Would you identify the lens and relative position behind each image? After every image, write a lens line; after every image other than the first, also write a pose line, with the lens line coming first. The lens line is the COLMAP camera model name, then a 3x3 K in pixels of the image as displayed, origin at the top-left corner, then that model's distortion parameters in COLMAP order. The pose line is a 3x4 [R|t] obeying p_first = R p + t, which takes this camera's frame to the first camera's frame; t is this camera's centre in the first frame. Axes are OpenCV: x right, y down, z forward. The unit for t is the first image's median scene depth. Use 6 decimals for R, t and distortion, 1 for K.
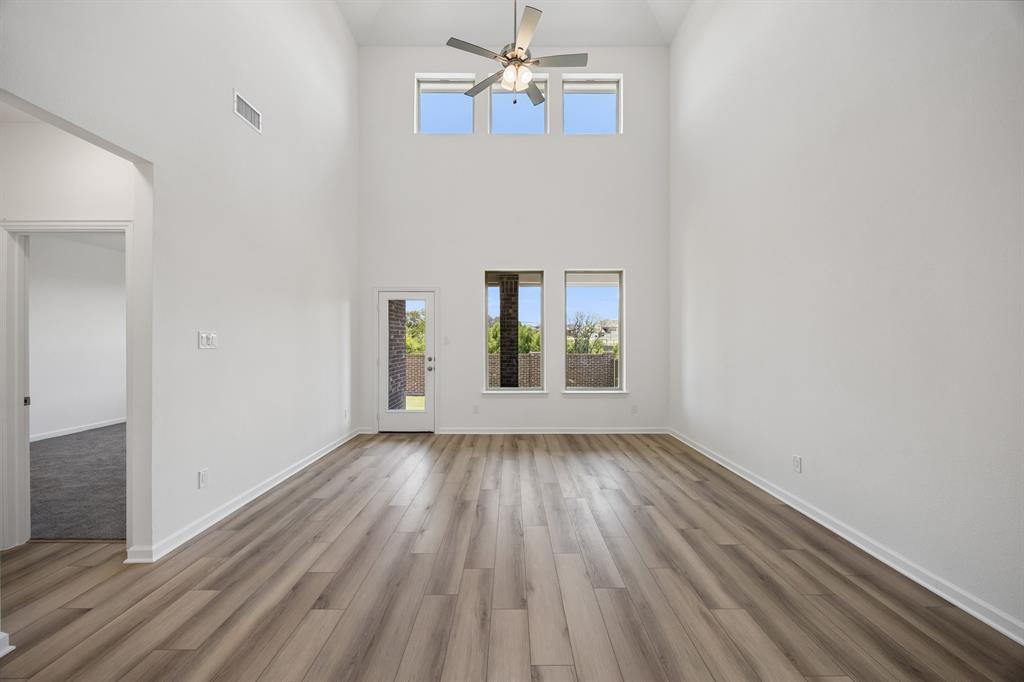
lens RADIAL K [[394.2, 0, 504.9], [0, 394.2, 339.0], [0, 0, 1]] dist [-0.001647, 0.000827]
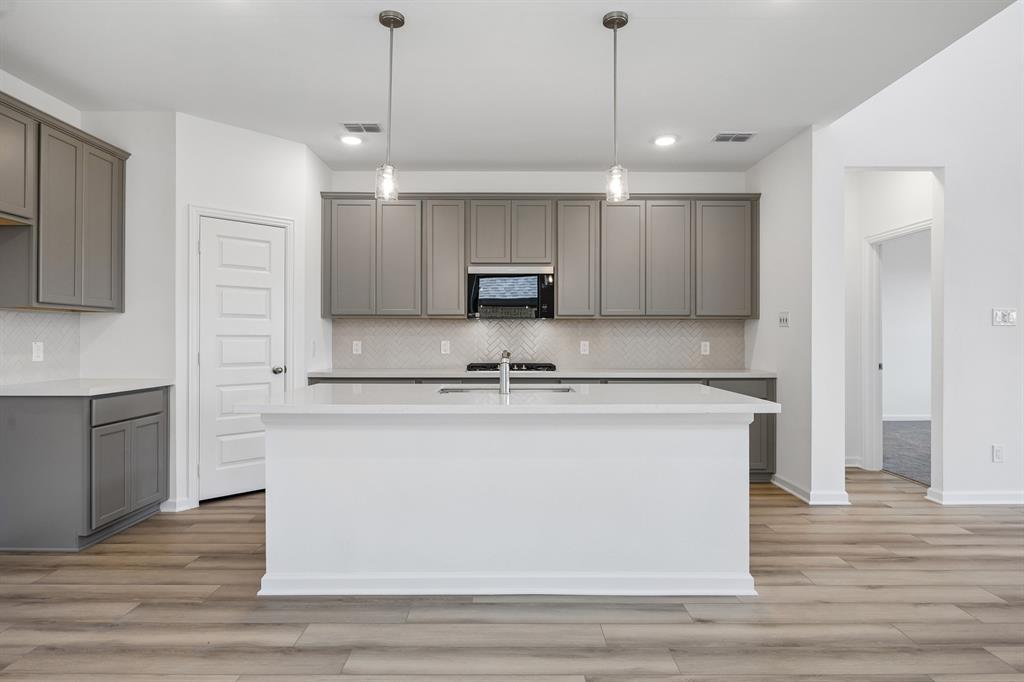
lens RADIAL K [[566.6, 0, 520.4], [0, 566.6, 337.3], [0, 0, 1]] dist [-0.001418, -0.002695]
pose [[0.012333, -0.002338, -0.999921, 0.685829], [-0.000081, 0.999997, -0.002340, 0.059247], [0.999924, 0.000110, 0.012333, -0.251042]]
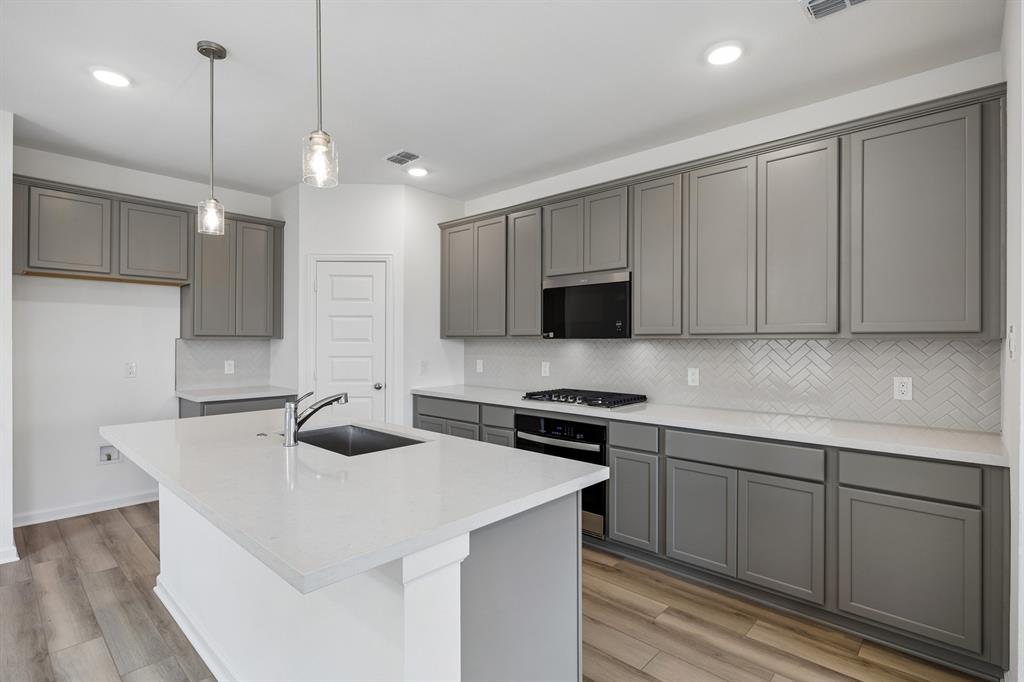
lens RADIAL K [[495.9, 0, 509.2], [0, 495.9, 339.0], [0, 0, 1]] dist [-0.003789, 0.000857]
pose [[-0.675575, -0.004031, -0.737280, -0.020267], [-0.000798, 0.999988, -0.004736, 0.001998], [0.737290, -0.002611, -0.675571, 0.486897]]
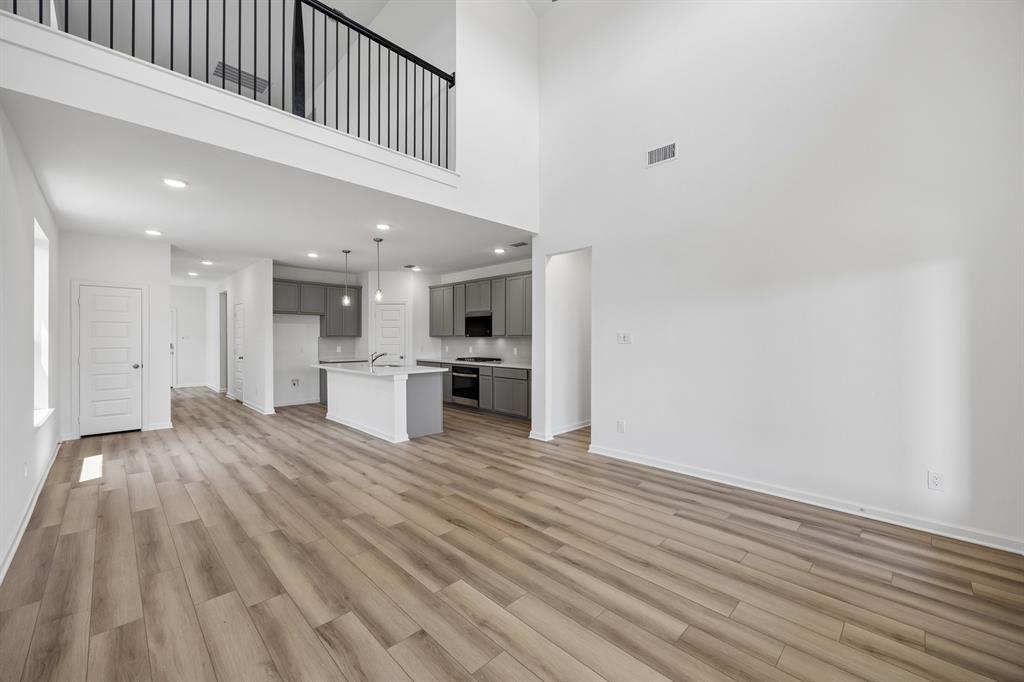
lens RADIAL K [[394.2, 0, 511.8], [0, 394.2, 340.0], [0, 0, 1]] dist [-0.001647, 0.000827]
pose [[-0.696462, 0.001416, -0.717592, 0.667416], [-0.000917, 0.999995, 0.002863, 0.007683], [0.717593, 0.002652, -0.696457, 1.809254]]
